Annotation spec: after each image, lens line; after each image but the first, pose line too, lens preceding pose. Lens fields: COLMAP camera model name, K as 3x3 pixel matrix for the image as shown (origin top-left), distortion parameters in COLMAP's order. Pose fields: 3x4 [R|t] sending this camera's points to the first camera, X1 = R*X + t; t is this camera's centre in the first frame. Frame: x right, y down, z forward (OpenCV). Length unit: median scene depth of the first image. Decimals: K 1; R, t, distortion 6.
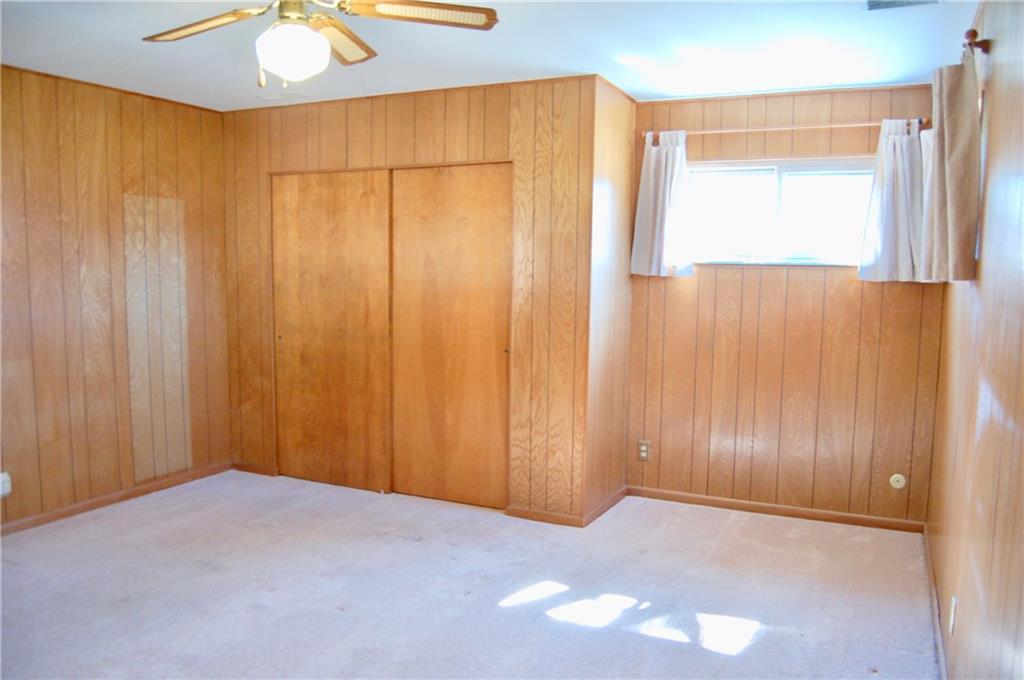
lens RADIAL K [[797.1, 0, 512.8], [0, 797.1, 345.8], [0, 0, 1]] dist [-0.091245, 0.028856]
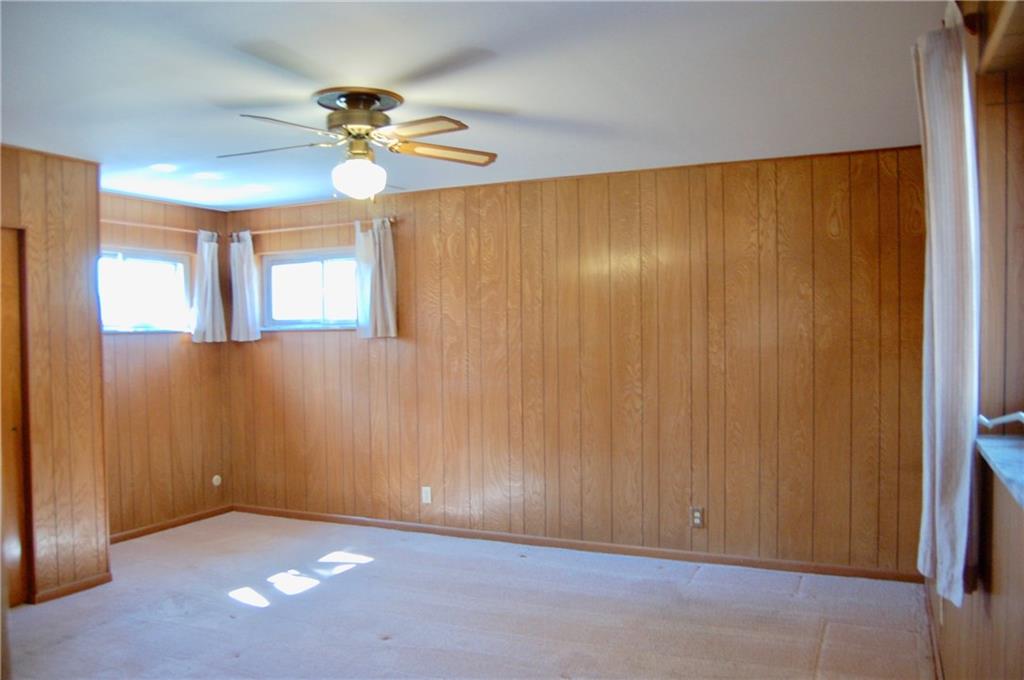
lens RADIAL K [[797.1, 0, 512.4], [0, 797.1, 339.3], [0, 0, 1]] dist [-0.091245, 0.028856]
pose [[0.000864, -0.021382, 0.999771, -0.944965], [0.114605, 0.993186, 0.021142, -0.052570], [-0.993411, 0.114560, 0.003309, 0.429359]]
